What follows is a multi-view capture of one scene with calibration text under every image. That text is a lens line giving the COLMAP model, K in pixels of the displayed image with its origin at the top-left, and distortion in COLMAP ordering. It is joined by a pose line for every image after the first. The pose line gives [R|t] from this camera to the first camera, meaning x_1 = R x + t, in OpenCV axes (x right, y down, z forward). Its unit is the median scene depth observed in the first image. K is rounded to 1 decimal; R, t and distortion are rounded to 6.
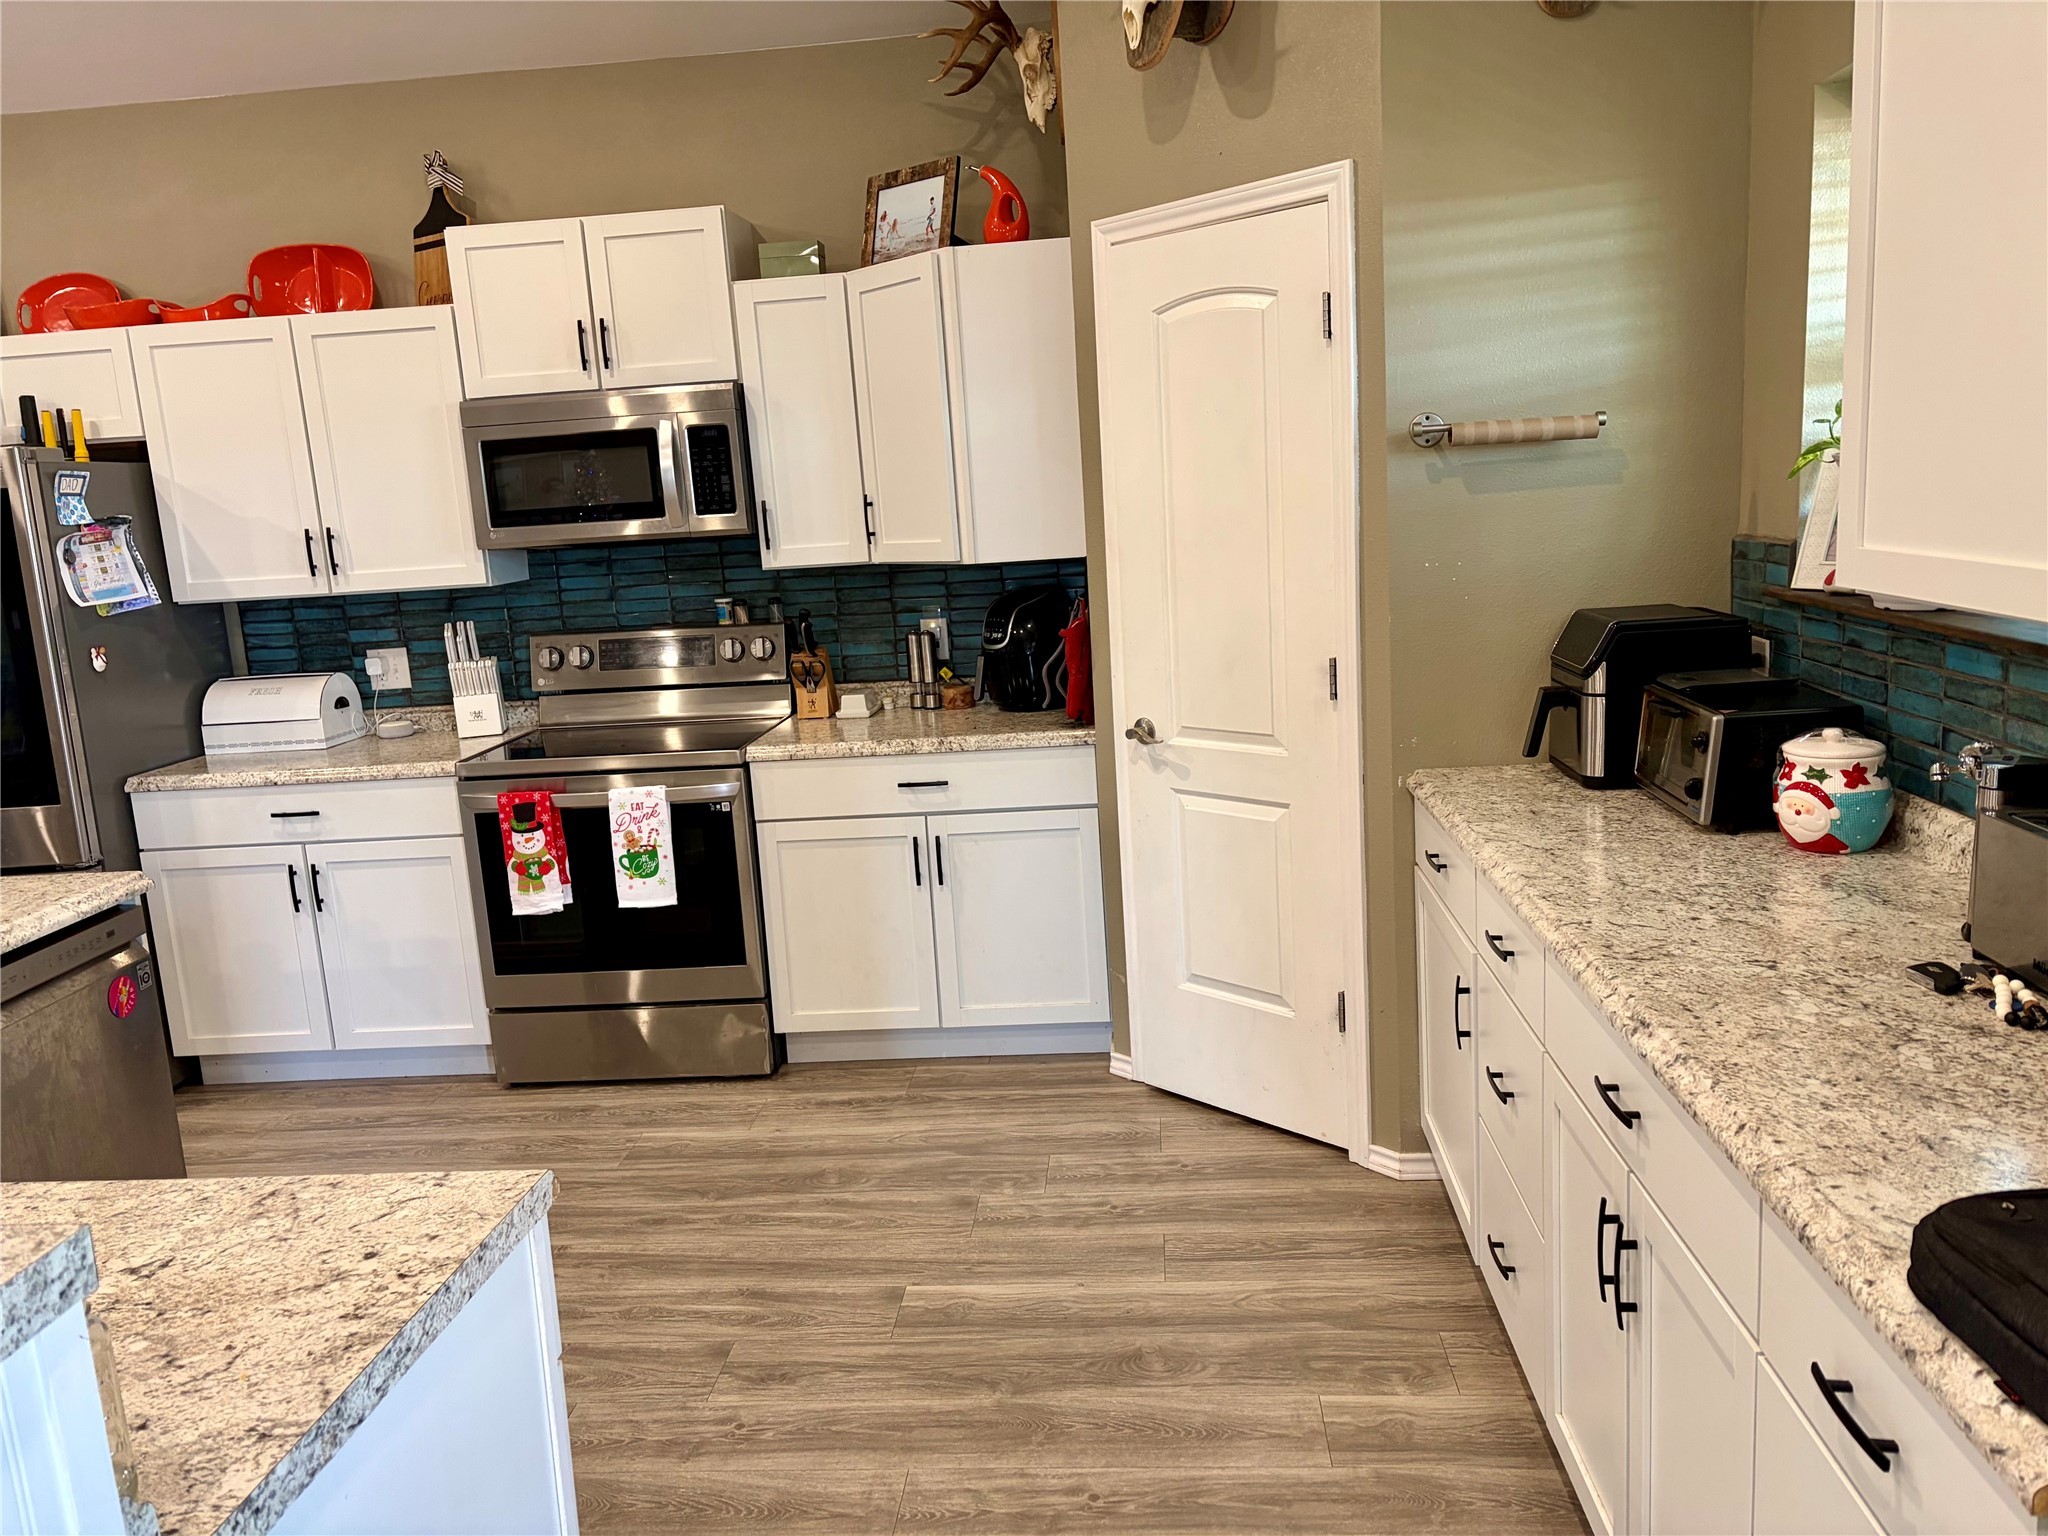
lens RADIAL K [[1537.1, 0, 1018.9], [0, 1537.1, 763.0], [0, 0, 1]] dist [0.057492, -0.057535]
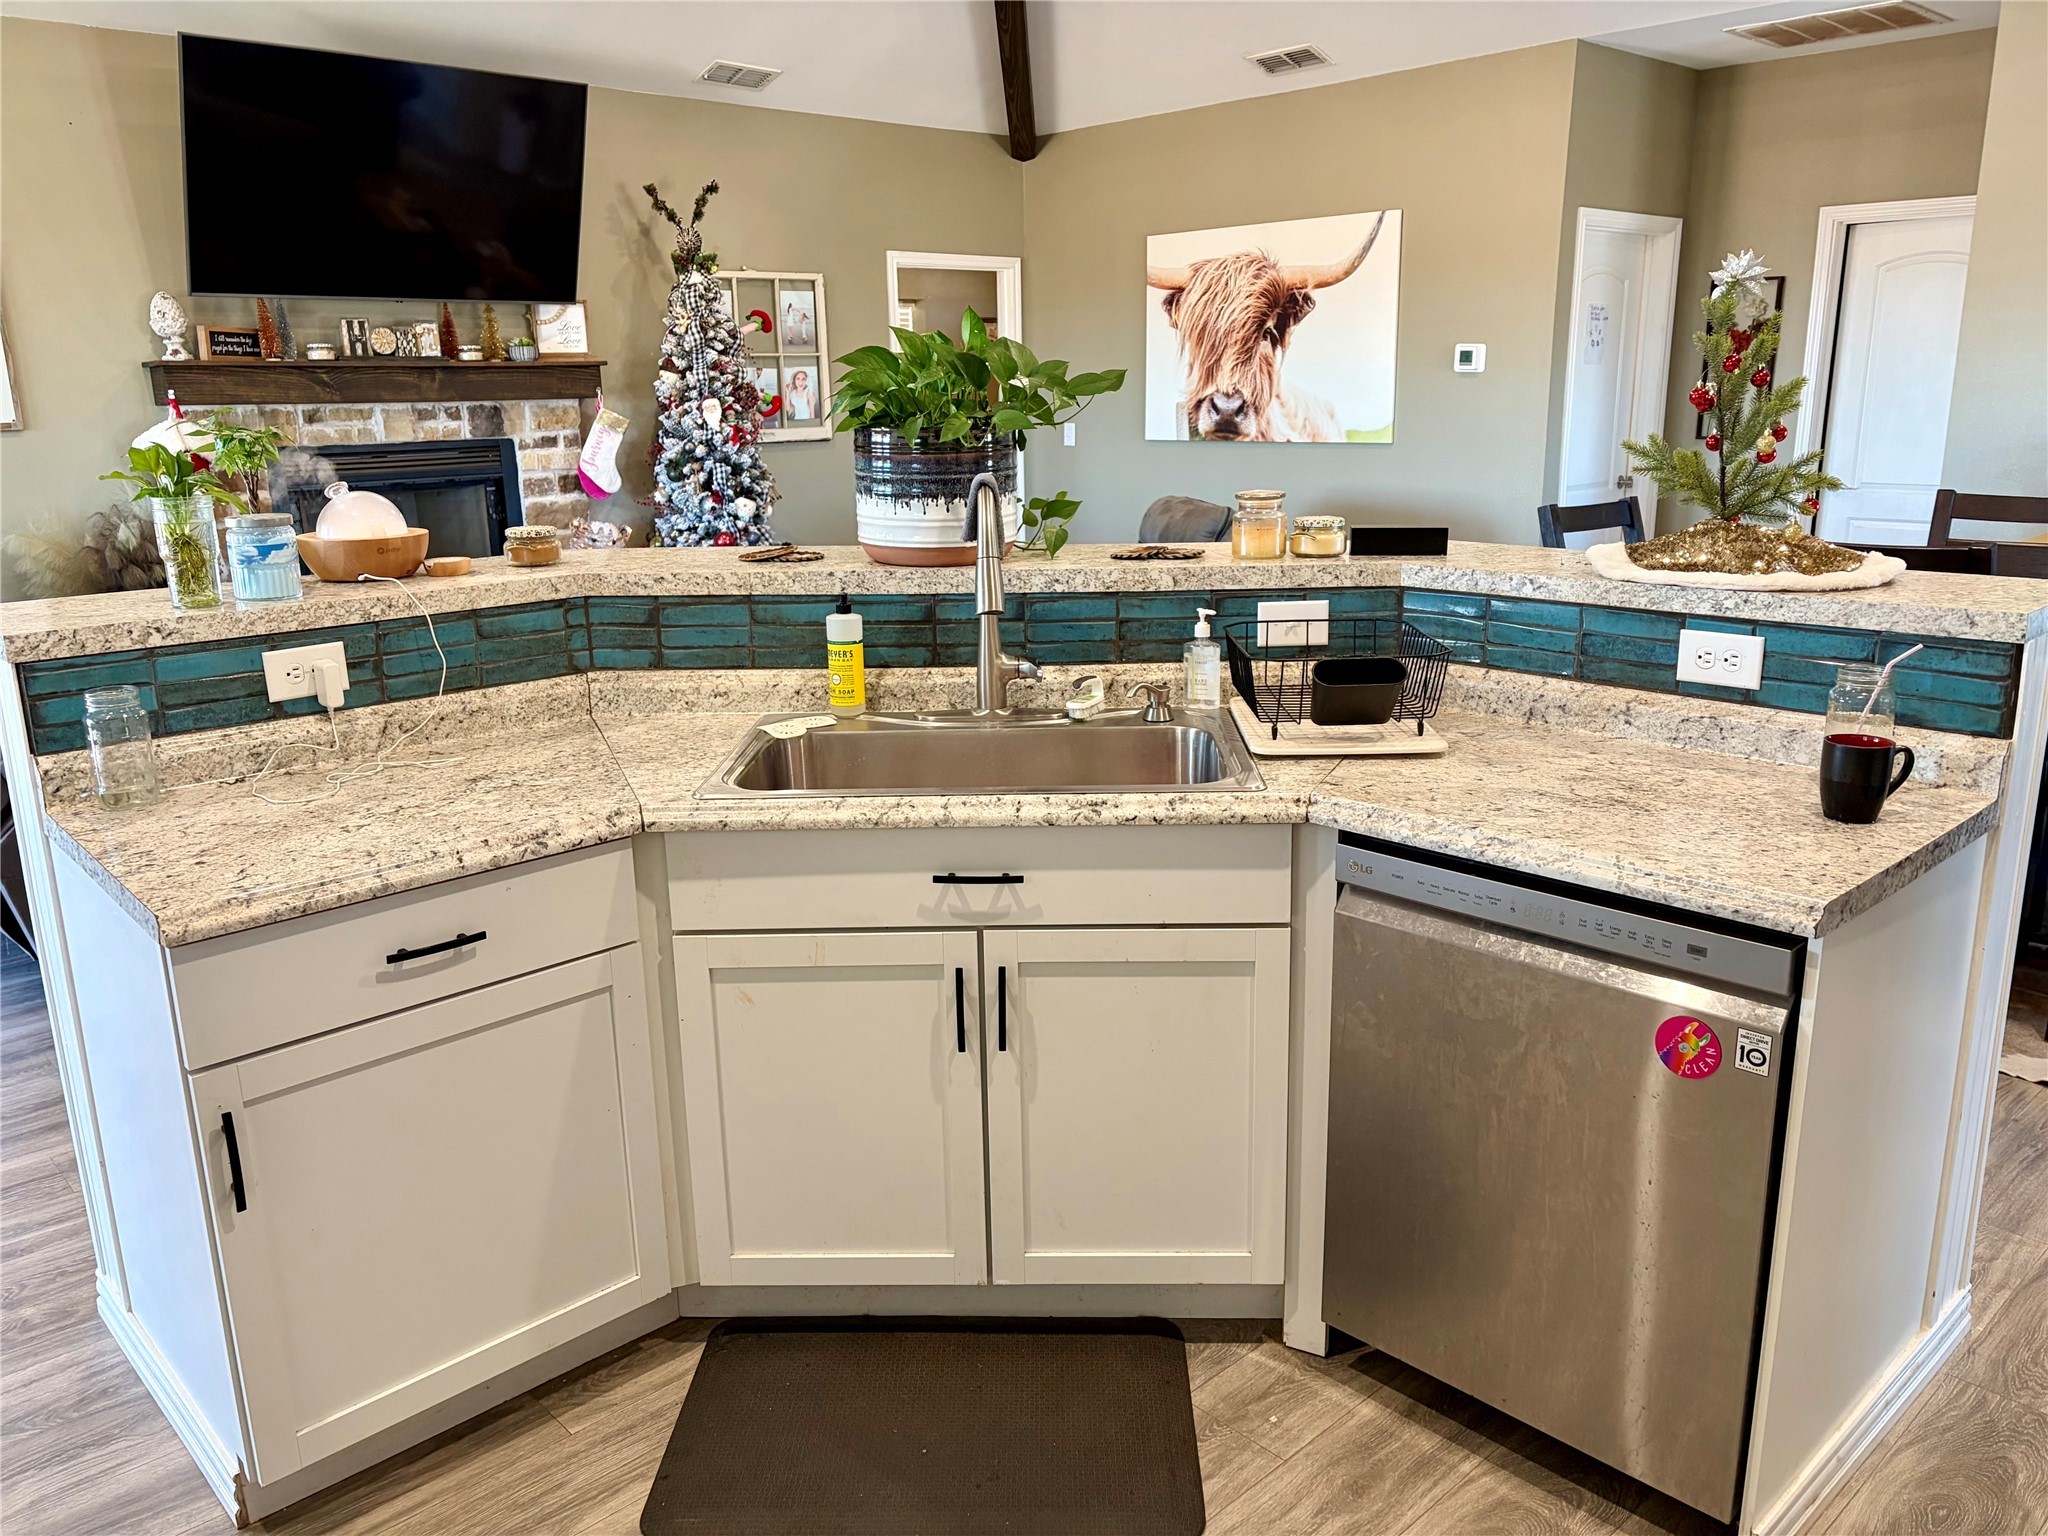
lens RADIAL K [[1537.1, 0, 1009.2], [0, 1537.1, 751.6], [0, 0, 1]] dist [0.057492, -0.057535]
pose [[-0.674904, 0.245400, -0.695905, 0.017918], [-0.074738, 0.915498, 0.395319, -0.139000], [0.734111, 0.318813, -0.599532, 0.826224]]
